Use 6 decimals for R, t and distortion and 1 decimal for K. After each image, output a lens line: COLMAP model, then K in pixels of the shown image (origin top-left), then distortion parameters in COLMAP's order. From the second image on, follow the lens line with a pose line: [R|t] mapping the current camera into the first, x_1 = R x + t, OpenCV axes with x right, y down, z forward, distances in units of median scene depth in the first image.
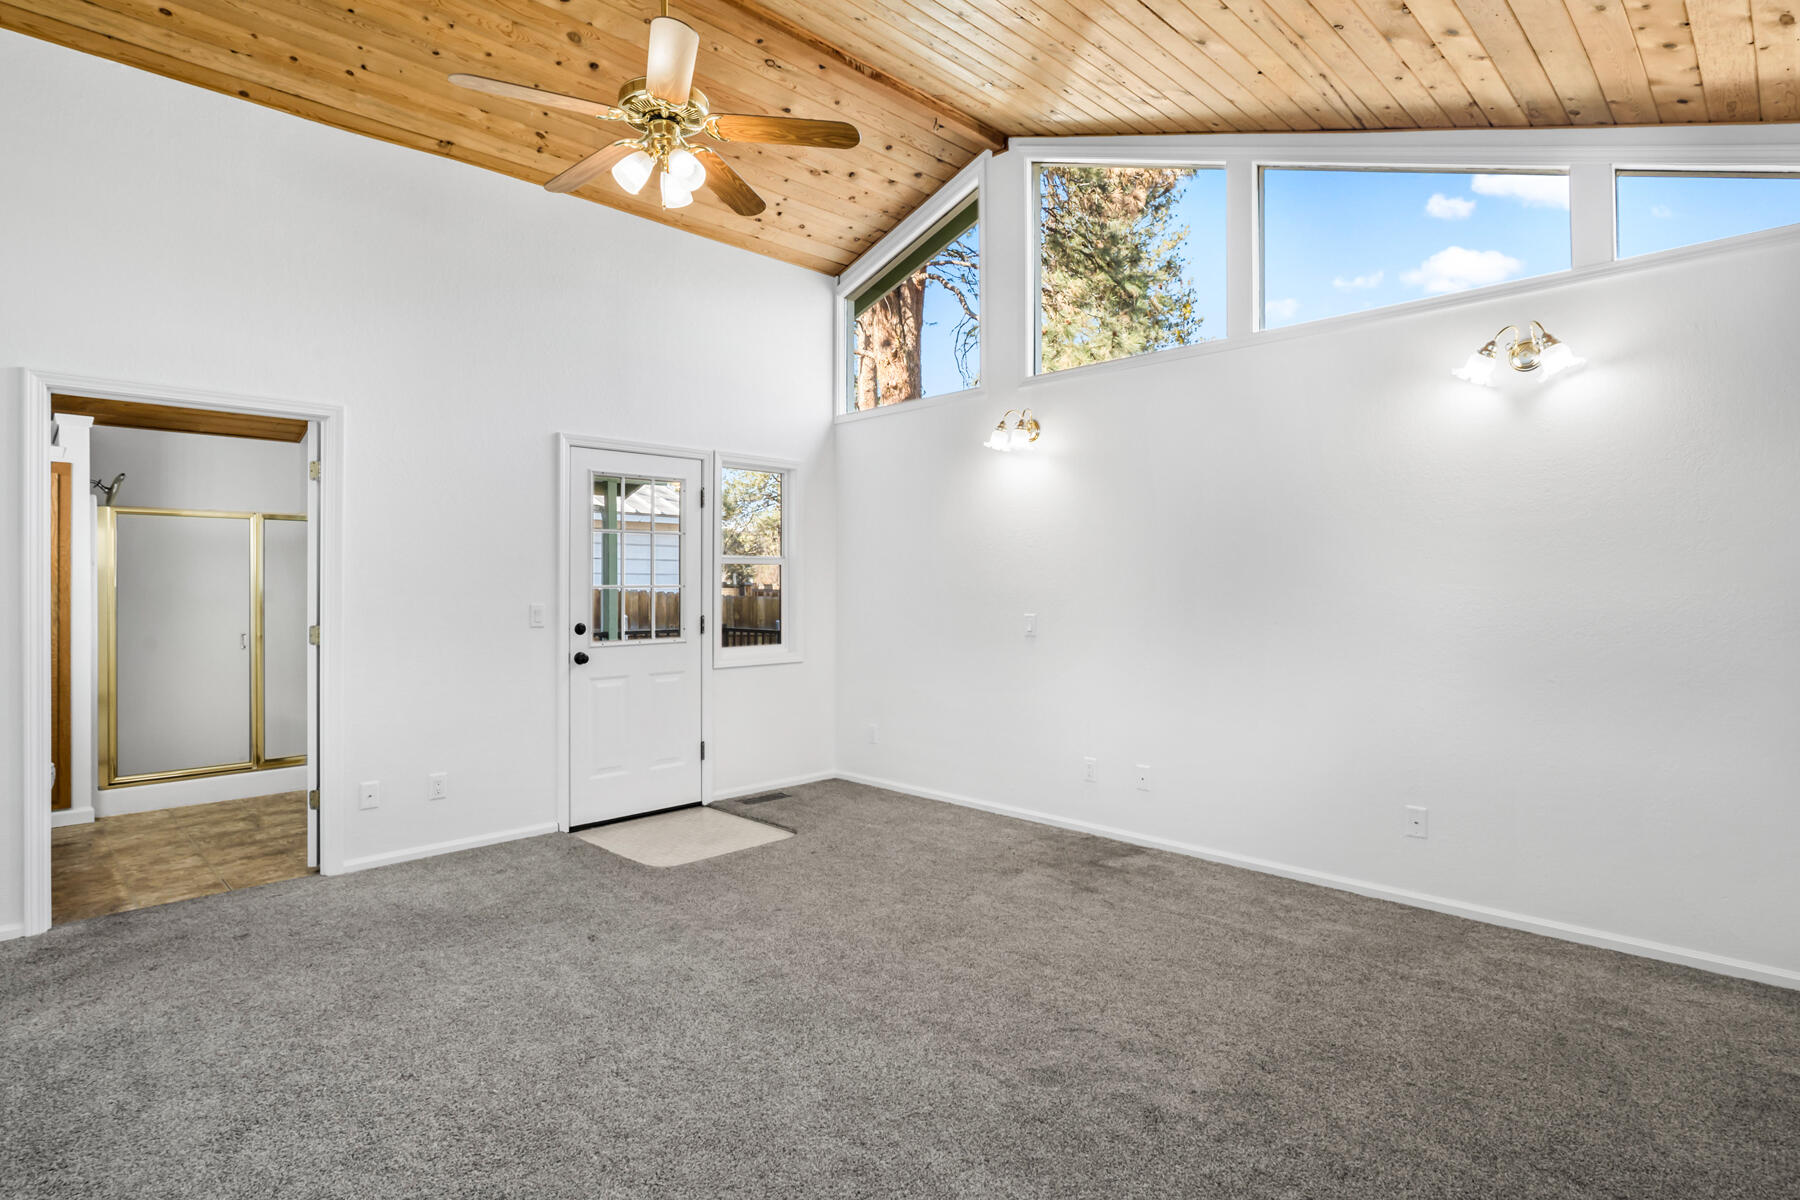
lens RADIAL K [[908.5, 0, 904.0], [0, 908.5, 604.2], [0, 0, 1]] dist [-0.020926, 0.009771]
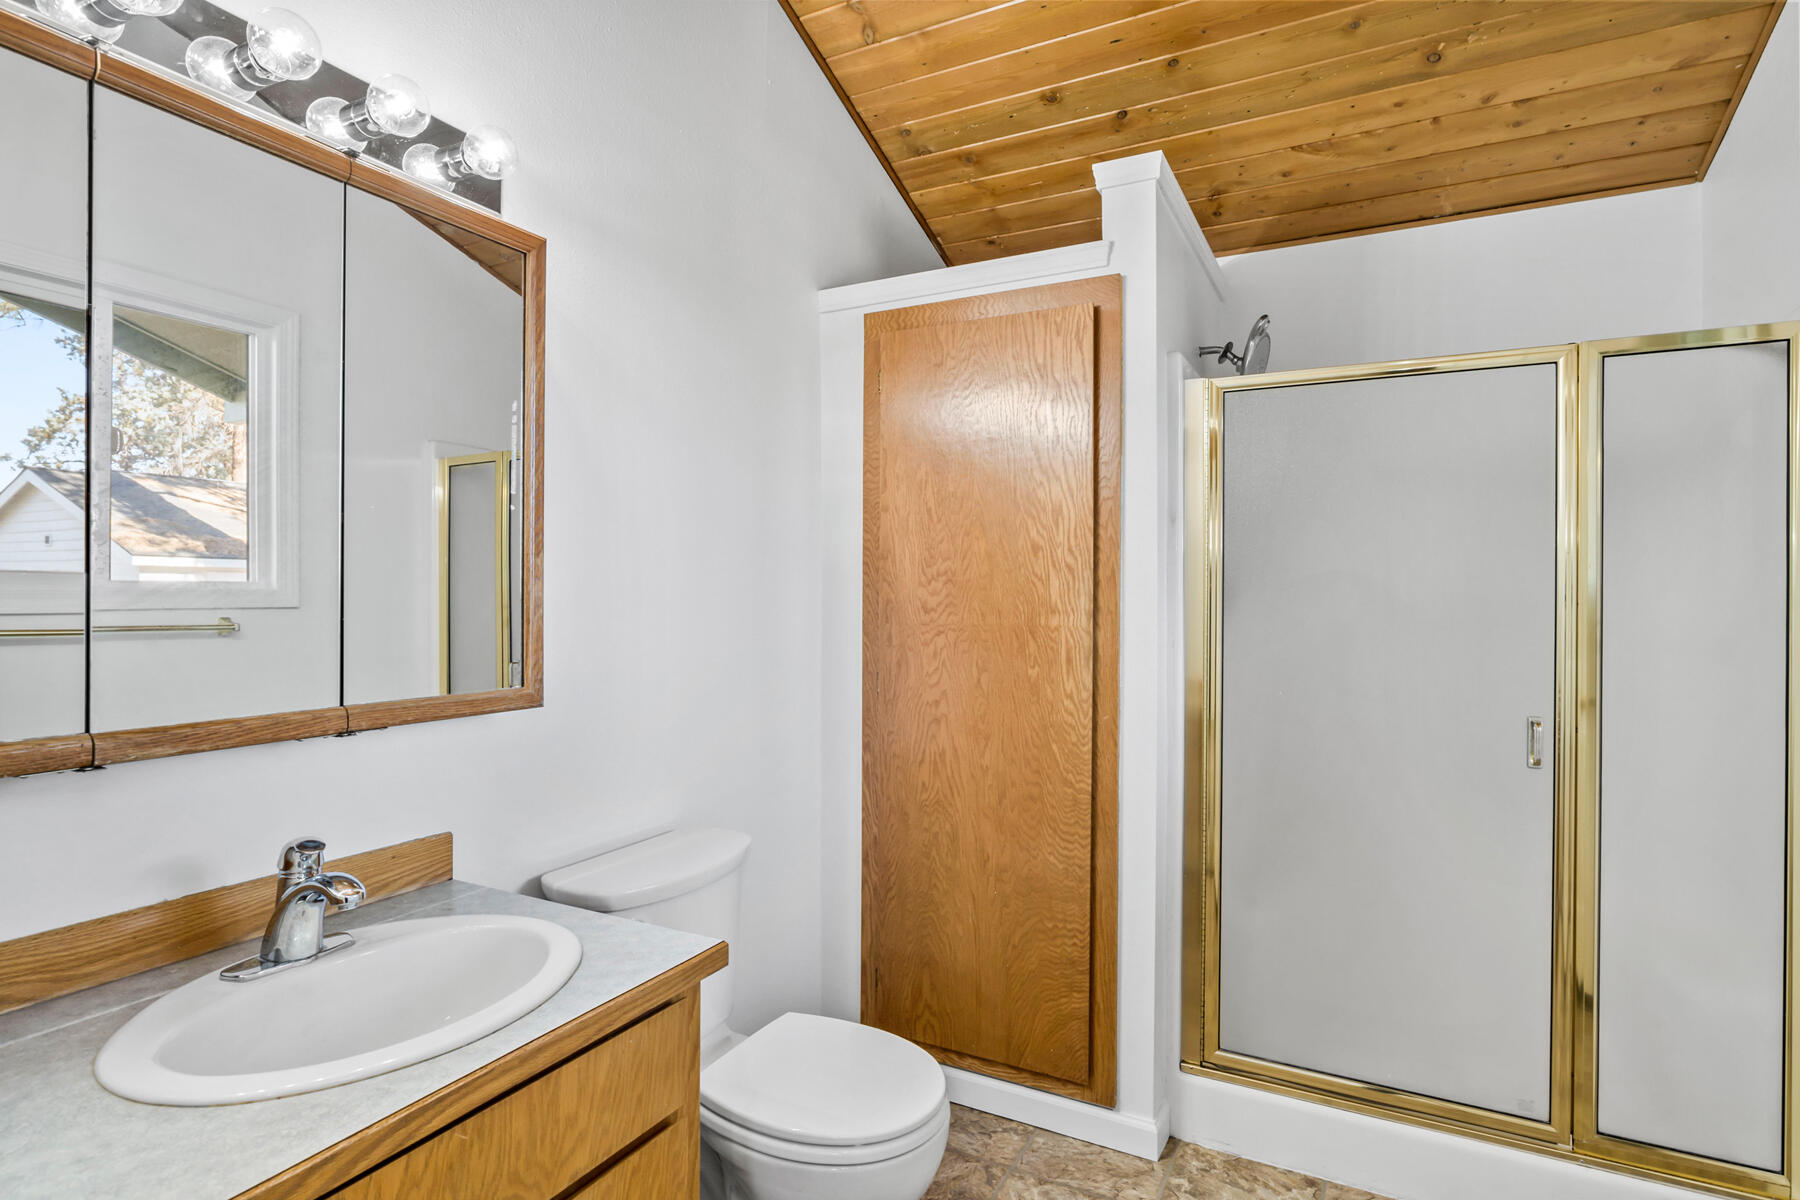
lens RADIAL K [[908.5, 0, 904.0], [0, 908.5, 604.2], [0, 0, 1]] dist [-0.020926, 0.009771]
pose [[0.292259, -0.001510, -0.956338, -0.490787], [-0.018249, 0.999808, -0.007155, -0.000509], [0.956165, 0.019543, 0.292175, 0.688839]]
